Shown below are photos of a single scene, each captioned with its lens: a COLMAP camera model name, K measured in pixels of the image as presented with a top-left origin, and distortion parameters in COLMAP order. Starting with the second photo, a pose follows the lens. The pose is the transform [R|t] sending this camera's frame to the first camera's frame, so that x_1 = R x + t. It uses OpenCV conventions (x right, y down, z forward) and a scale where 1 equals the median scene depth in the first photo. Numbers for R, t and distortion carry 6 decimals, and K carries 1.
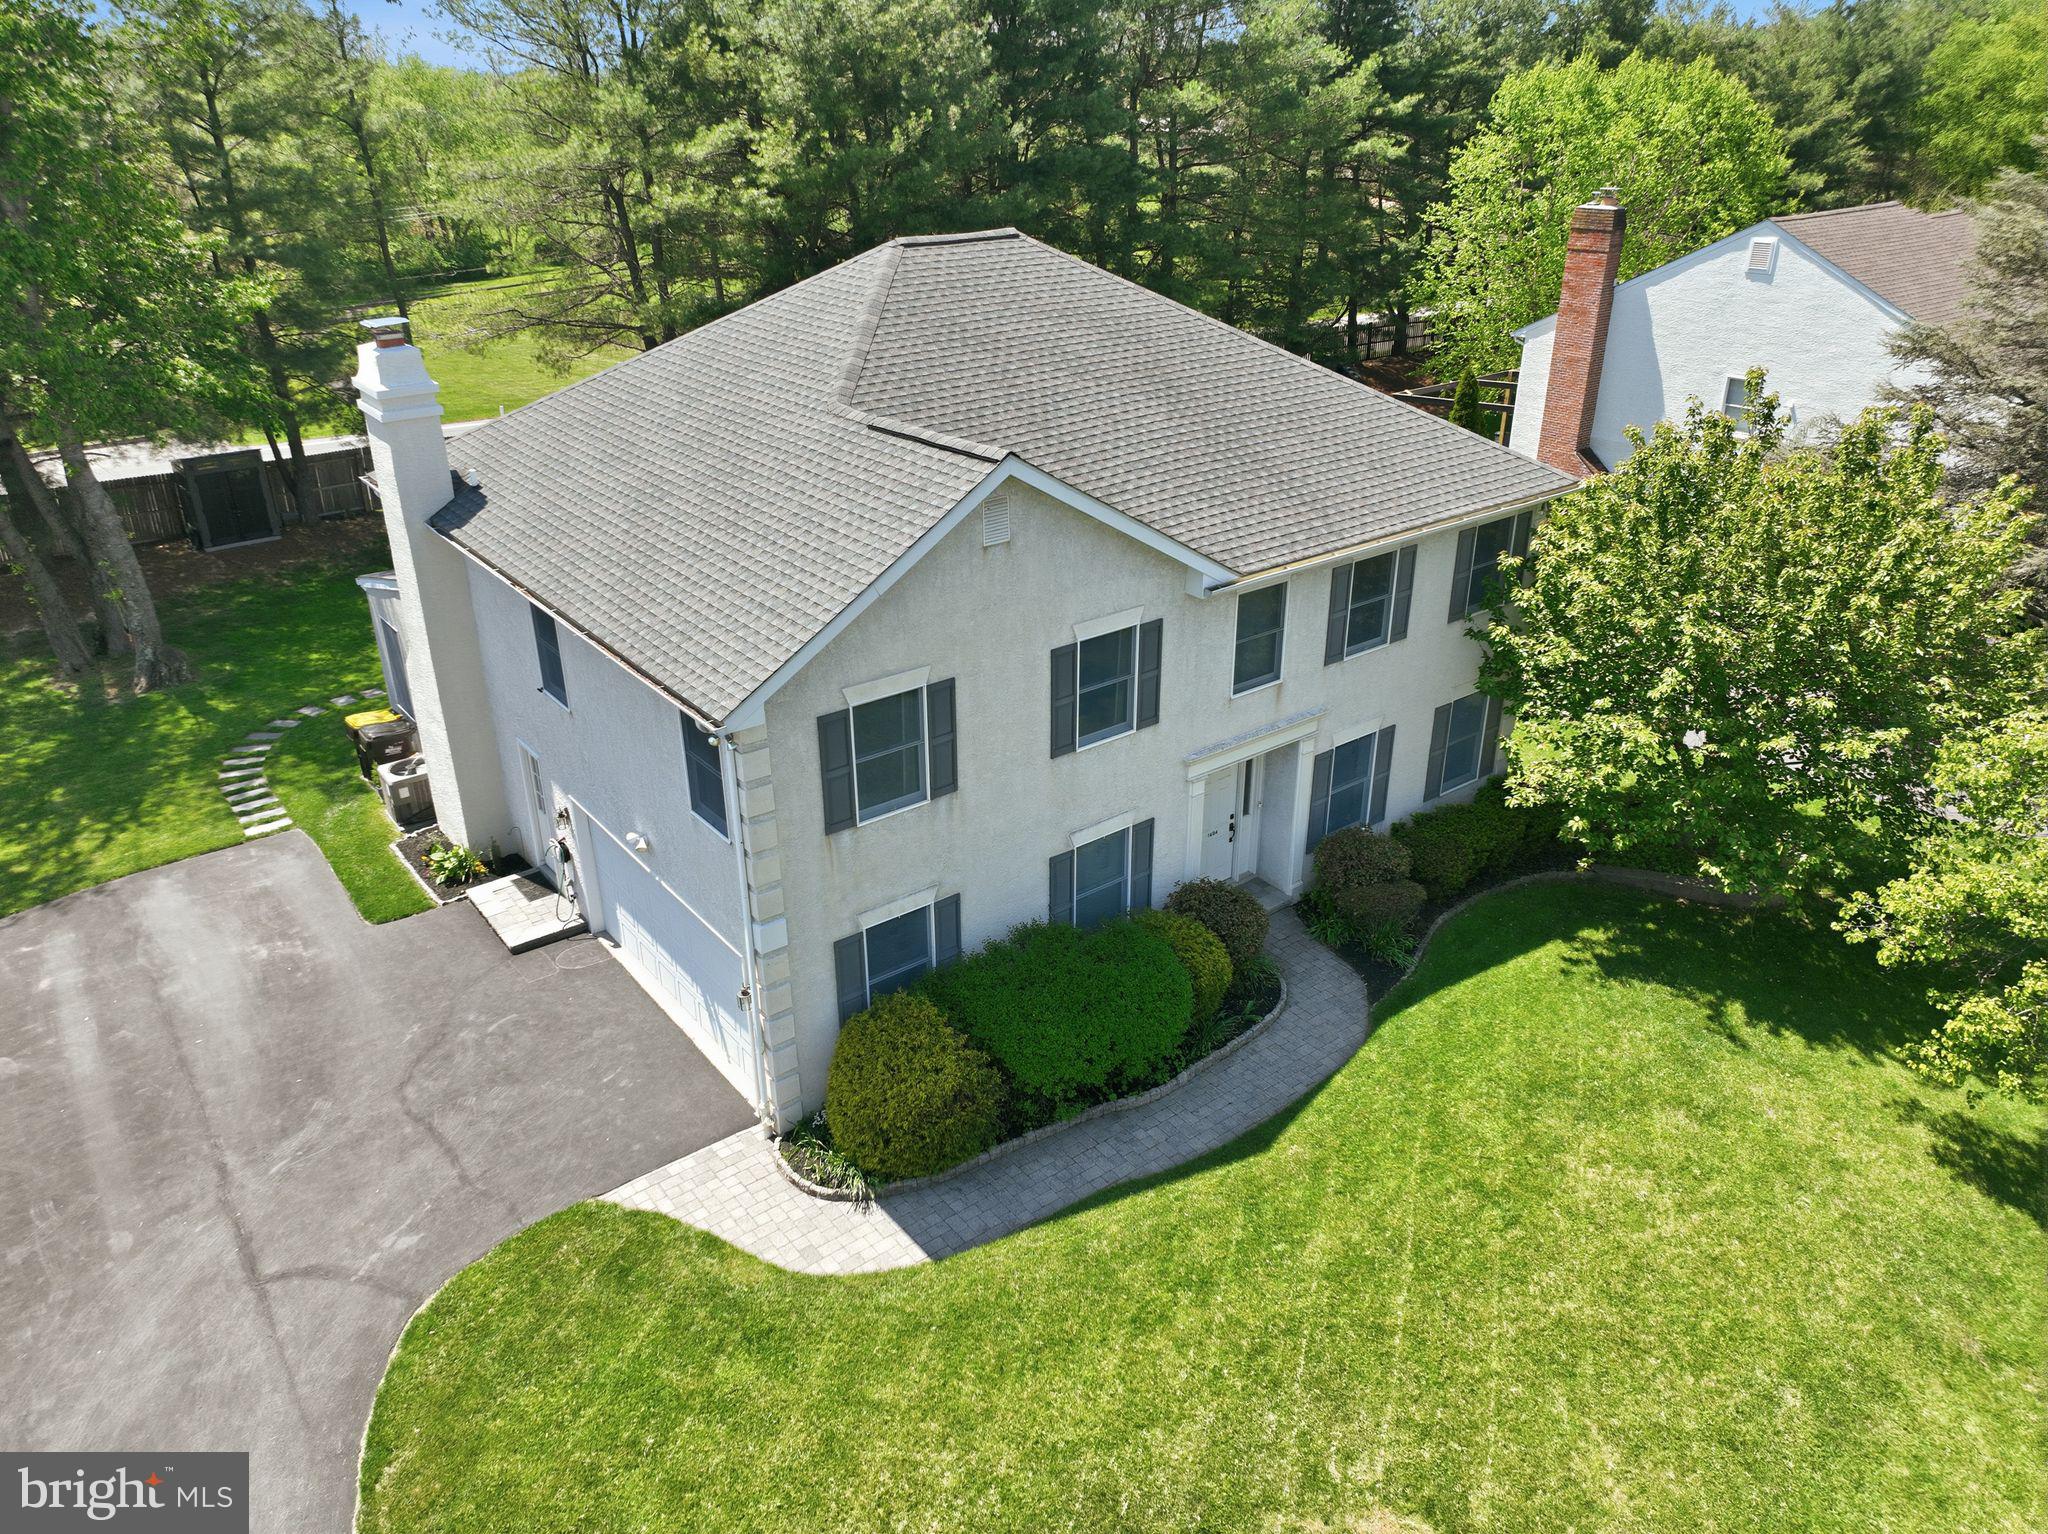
lens RADIAL K [[1420.6, 0, 1024.0], [0, 1420.6, 767.0], [0, 0, 1]] dist [0.000296, 0.001101]
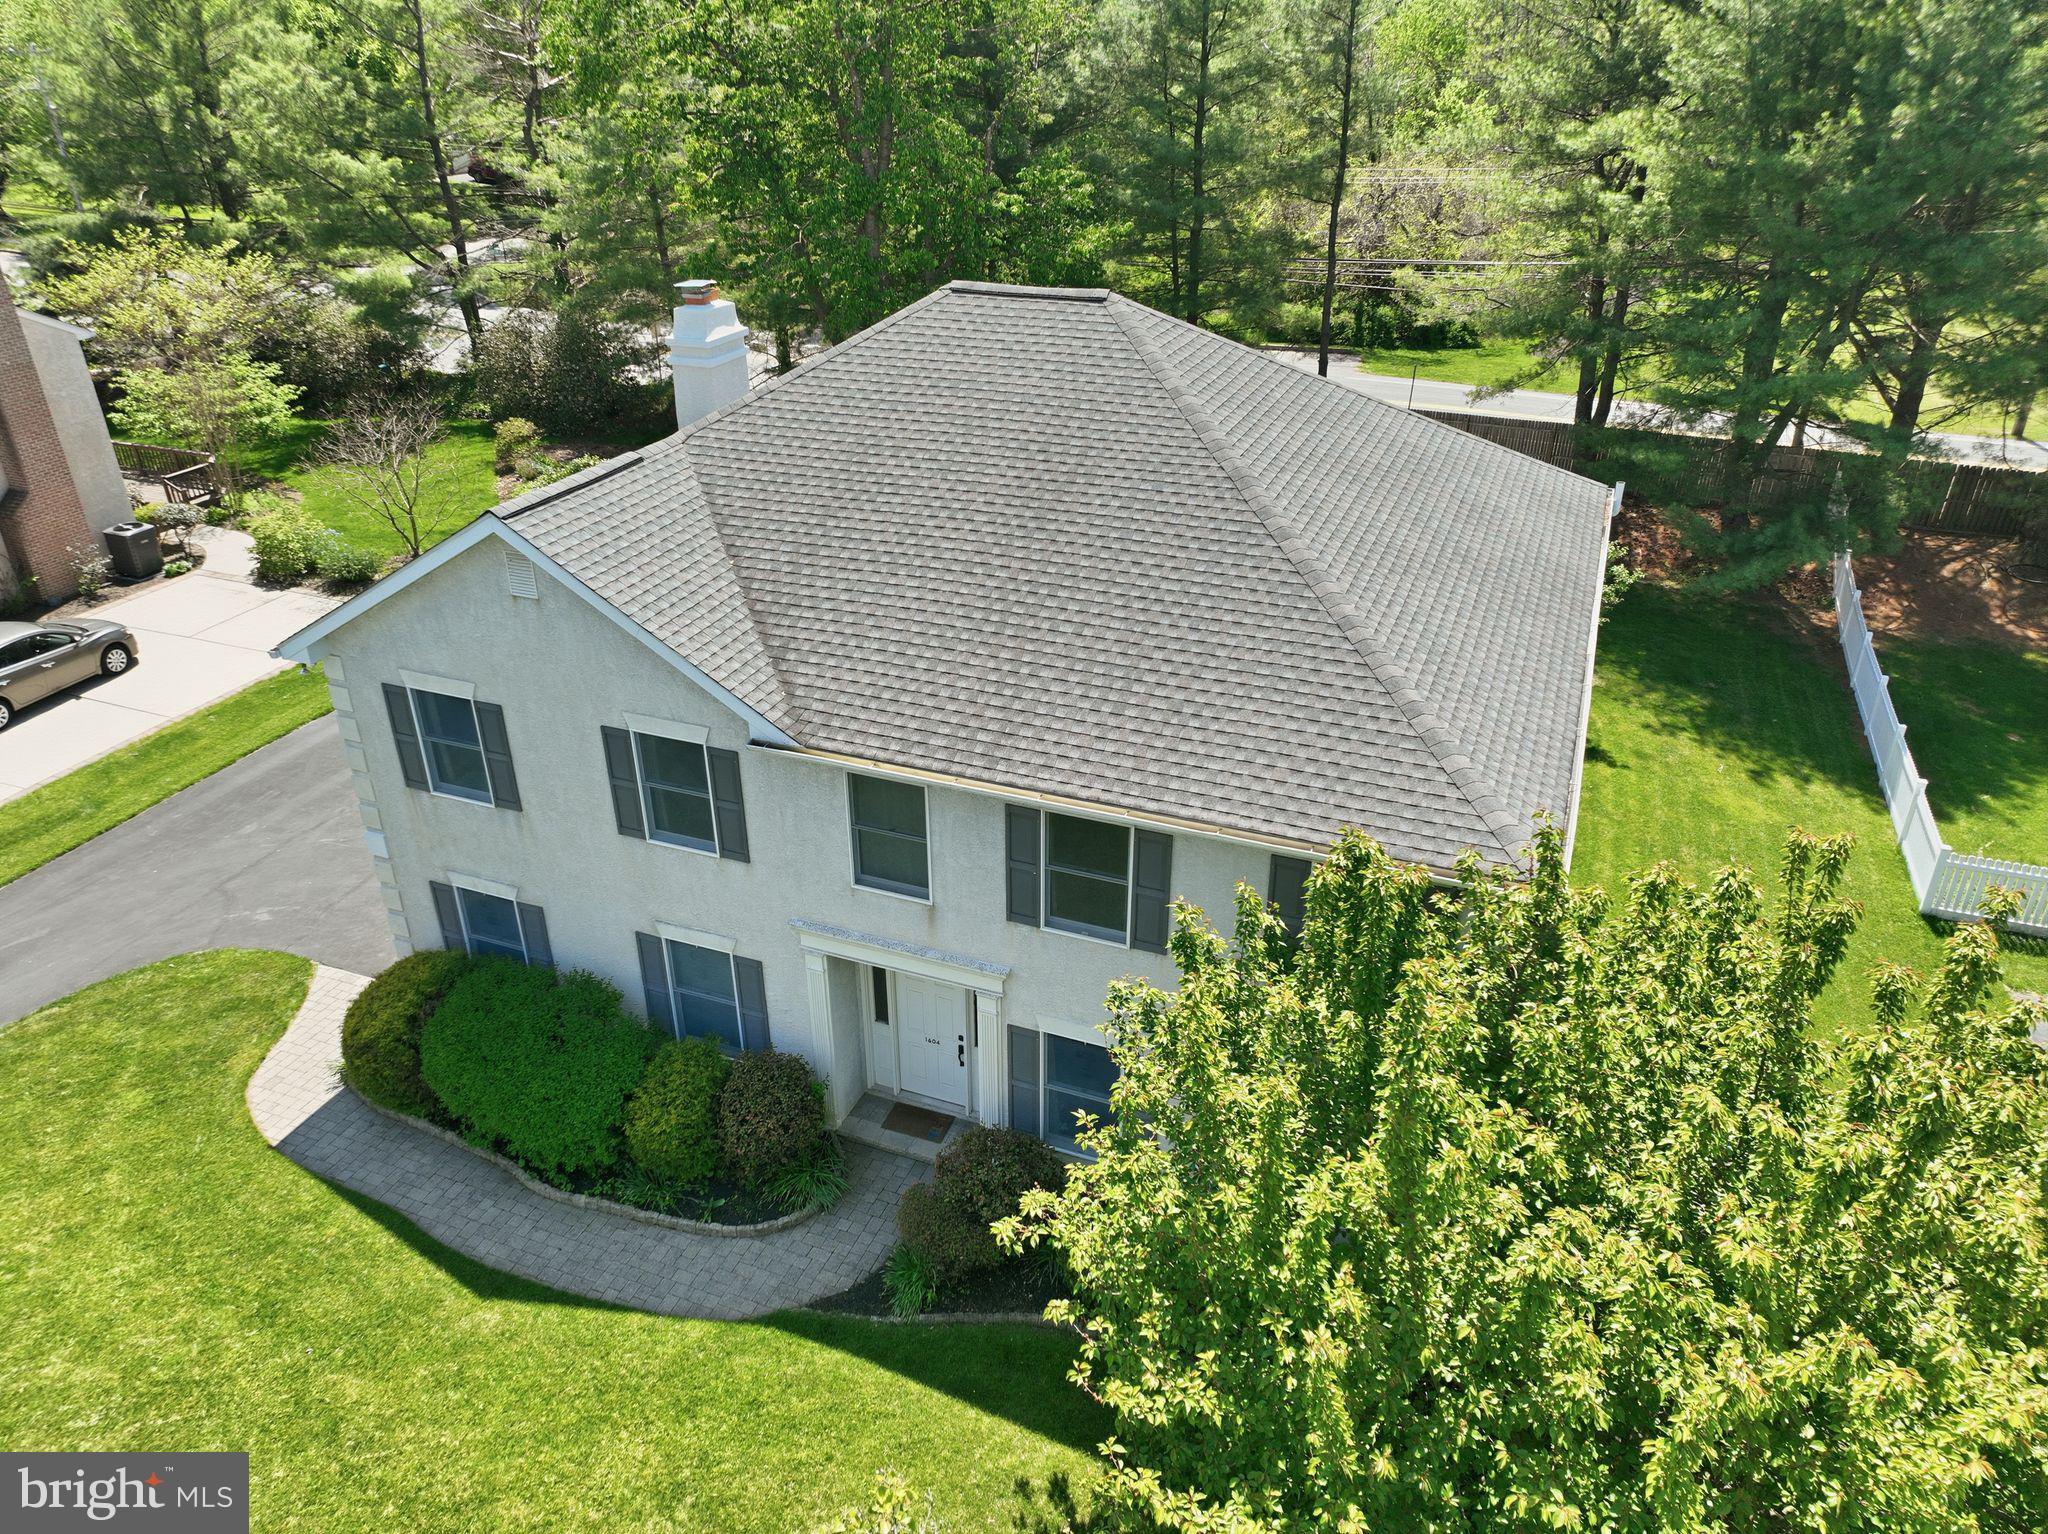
lens RADIAL K [[1420.6, 0, 1024.0], [0, 1420.6, 767.0], [0, 0, 1]] dist [0.000296, 0.001101]
pose [[0.518476, 0.409050, -0.750907, 0.883671], [-0.375403, 0.897893, 0.229916, -0.378339], [0.768281, 0.162687, 0.619094, 0.619467]]
